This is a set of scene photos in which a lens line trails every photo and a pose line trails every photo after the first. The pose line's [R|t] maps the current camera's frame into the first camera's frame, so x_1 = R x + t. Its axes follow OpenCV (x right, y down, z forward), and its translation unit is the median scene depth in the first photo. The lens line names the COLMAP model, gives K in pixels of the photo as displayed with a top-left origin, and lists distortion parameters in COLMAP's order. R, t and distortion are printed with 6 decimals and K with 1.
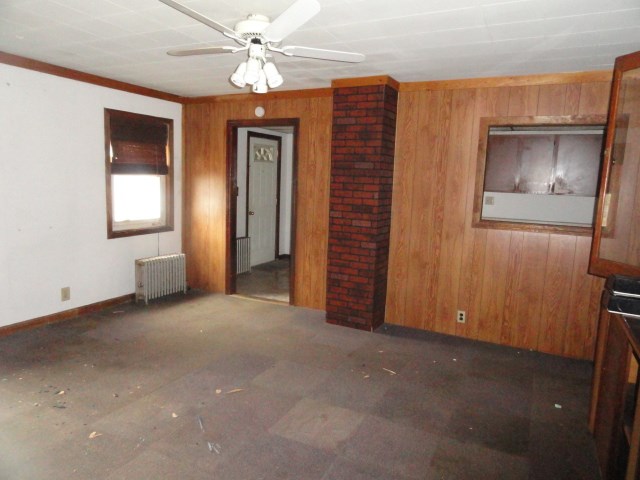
lens RADIAL K [[444.9, 0, 318.5], [0, 444.9, 243.1], [0, 0, 1]] dist [-0.028930, 0.008420]
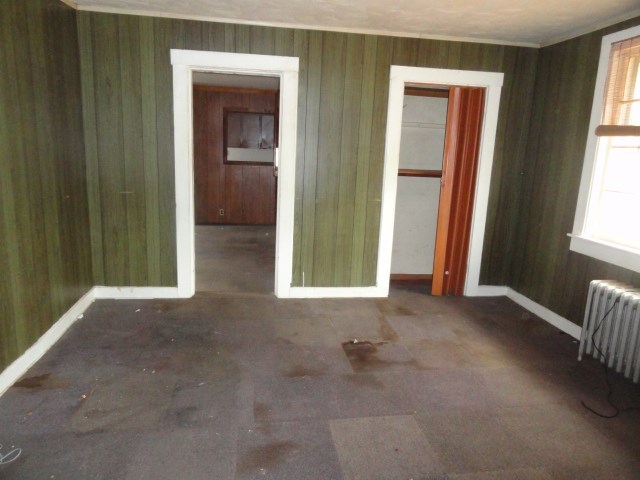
lens RADIAL K [[444.9, 0, 318.1], [0, 444.9, 239.7], [0, 0, 1]] dist [-0.028930, 0.008420]
pose [[0.825257, -0.109757, 0.553989, -0.401327], [0.066537, 0.992997, 0.097617, 0.122153], [-0.560824, -0.043698, 0.826781, -0.806124]]
